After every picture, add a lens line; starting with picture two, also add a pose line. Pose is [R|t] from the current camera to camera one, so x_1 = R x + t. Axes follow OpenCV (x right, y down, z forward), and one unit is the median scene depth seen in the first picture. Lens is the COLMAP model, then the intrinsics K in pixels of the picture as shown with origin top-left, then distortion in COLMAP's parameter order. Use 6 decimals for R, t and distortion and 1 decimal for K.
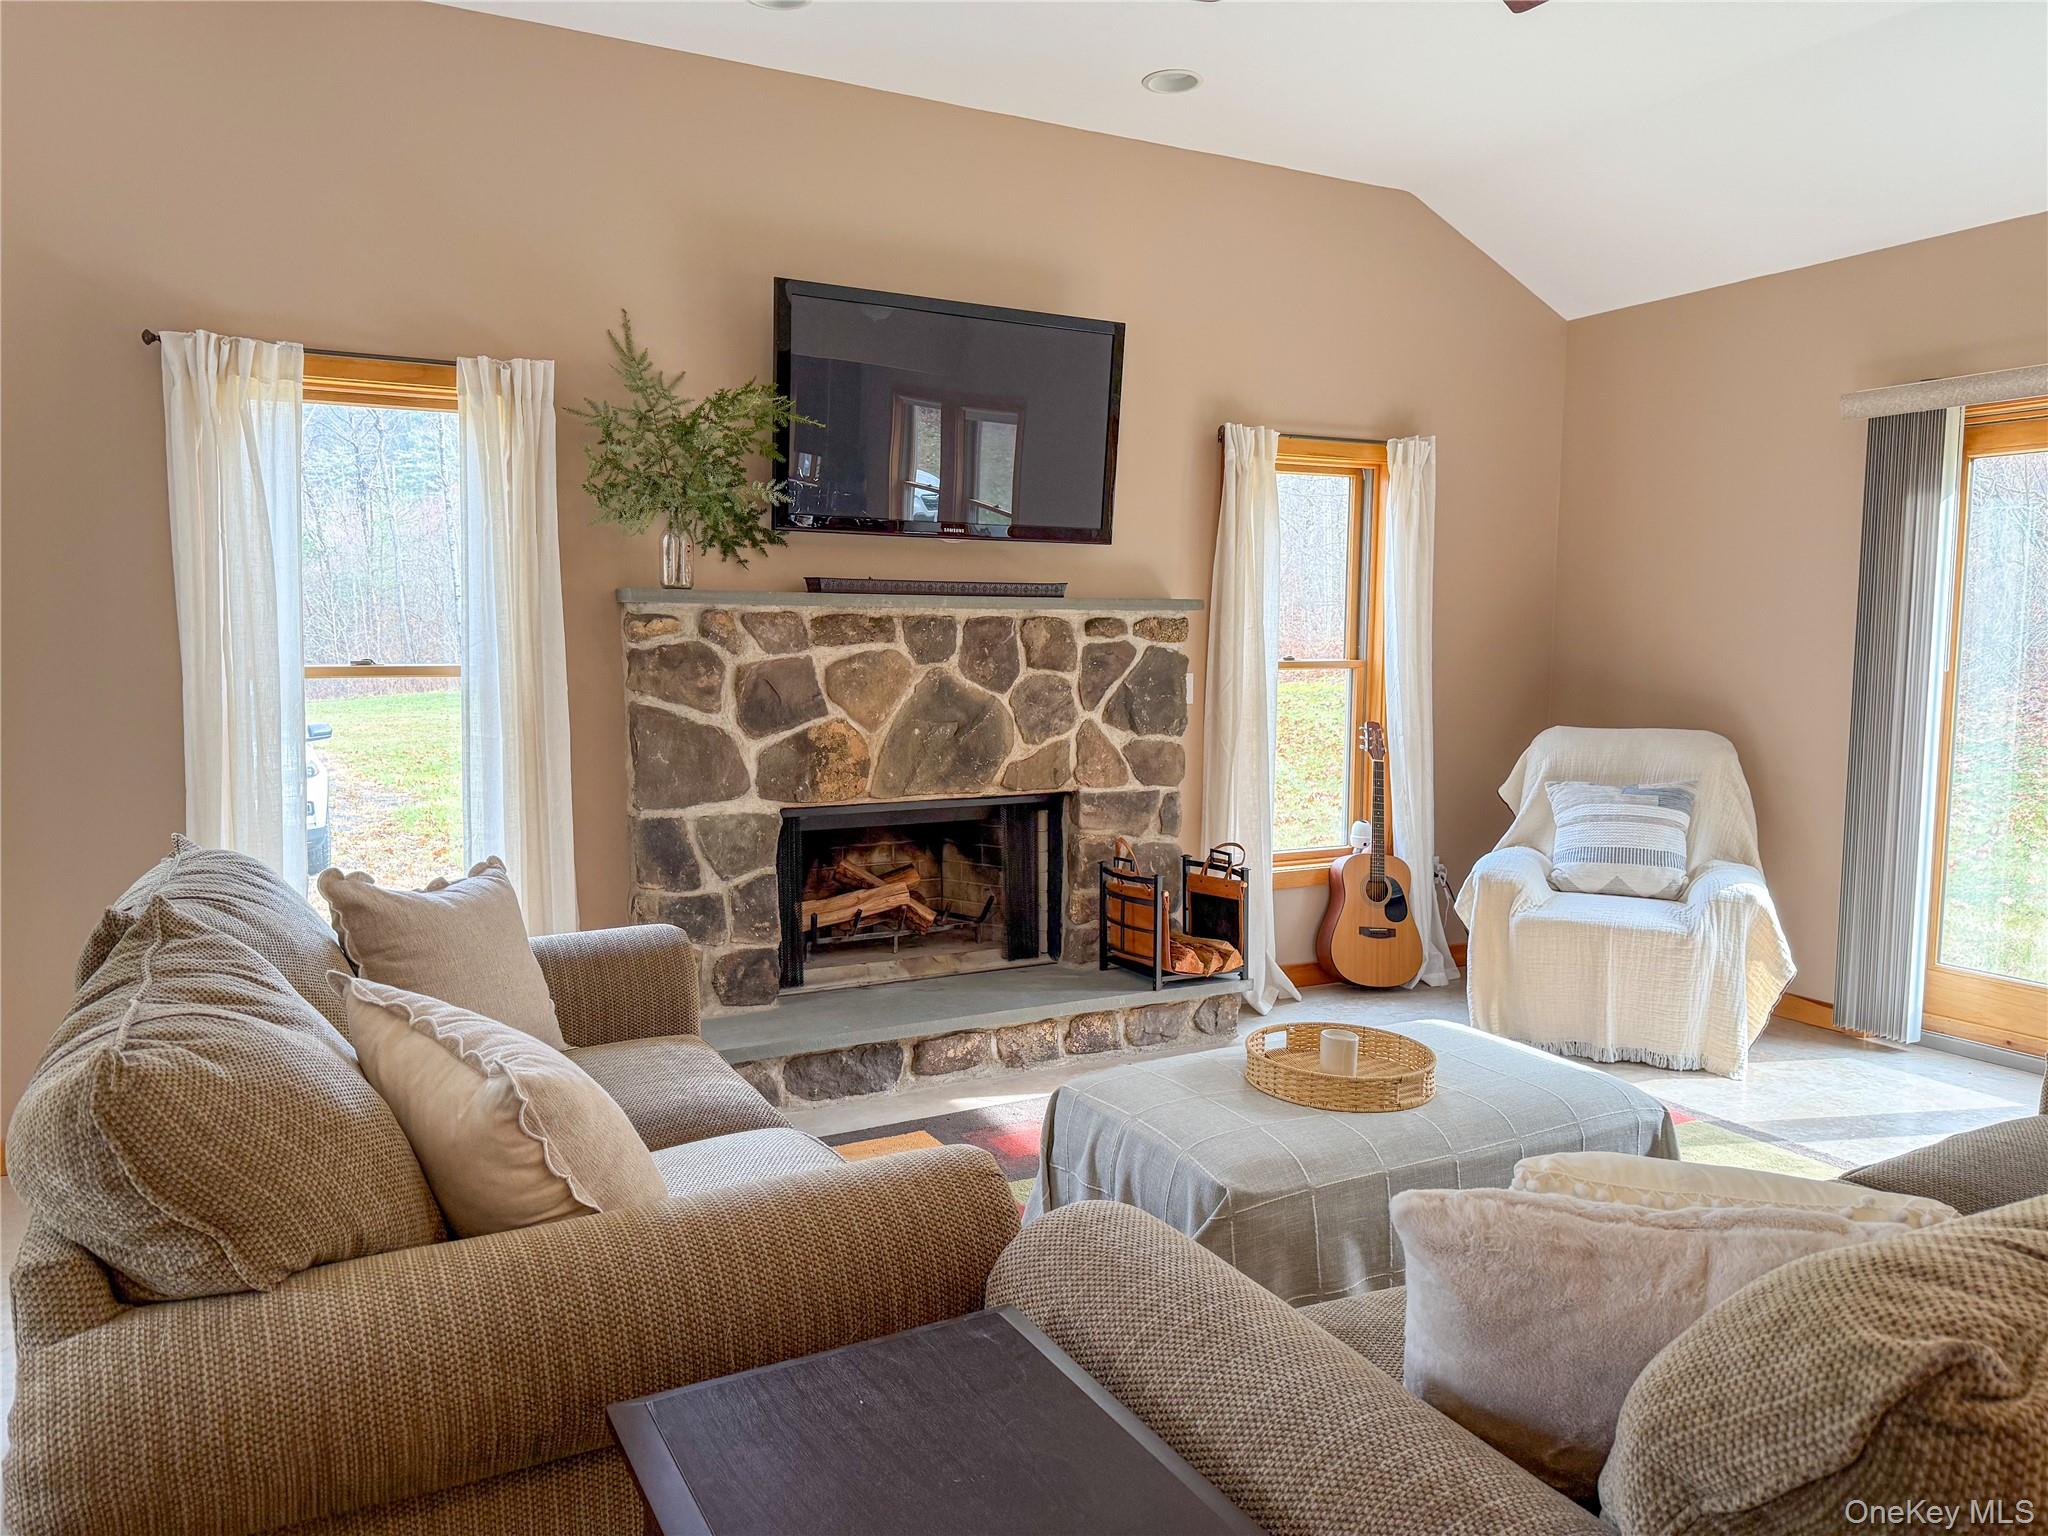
lens RADIAL K [[1426.6, 0, 1033.4], [0, 1426.6, 774.5], [0, 0, 1]] dist [0.015158, -0.006987]
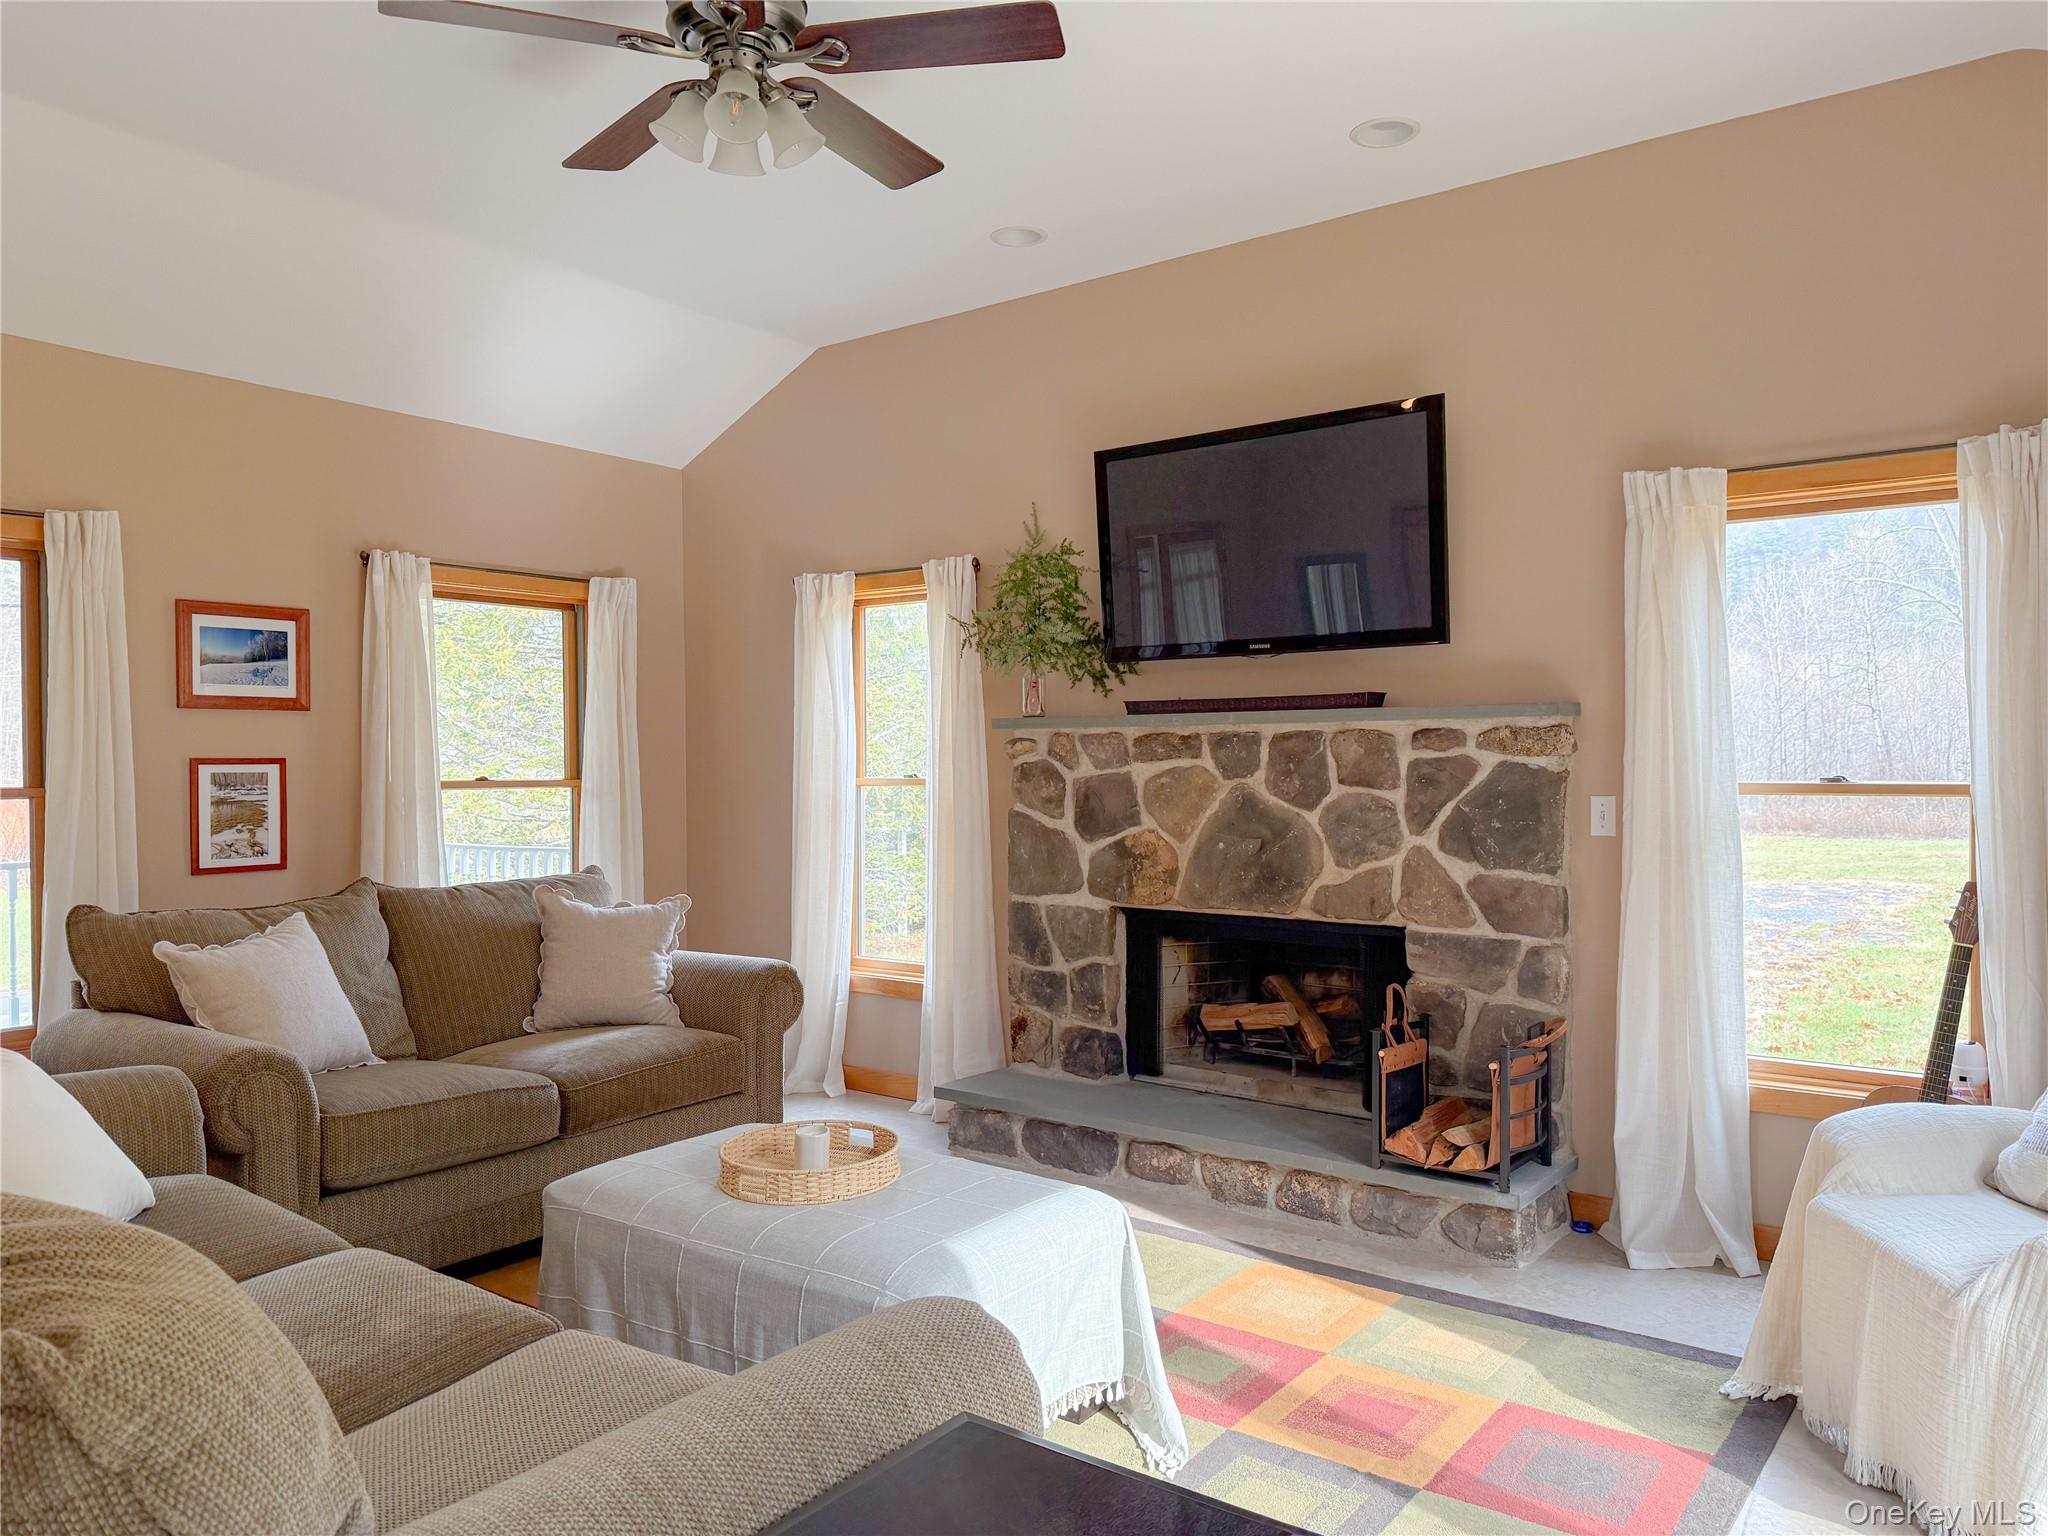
lens RADIAL K [[1426.6, 0, 1032.5], [0, 1426.6, 759.8], [0, 0, 1]] dist [0.015158, -0.006987]
pose [[0.385912, -0.011851, -0.922459, 0.805163], [-0.088121, 0.994872, -0.049647, -0.028660], [0.918317, 0.100447, 0.382889, 0.480145]]
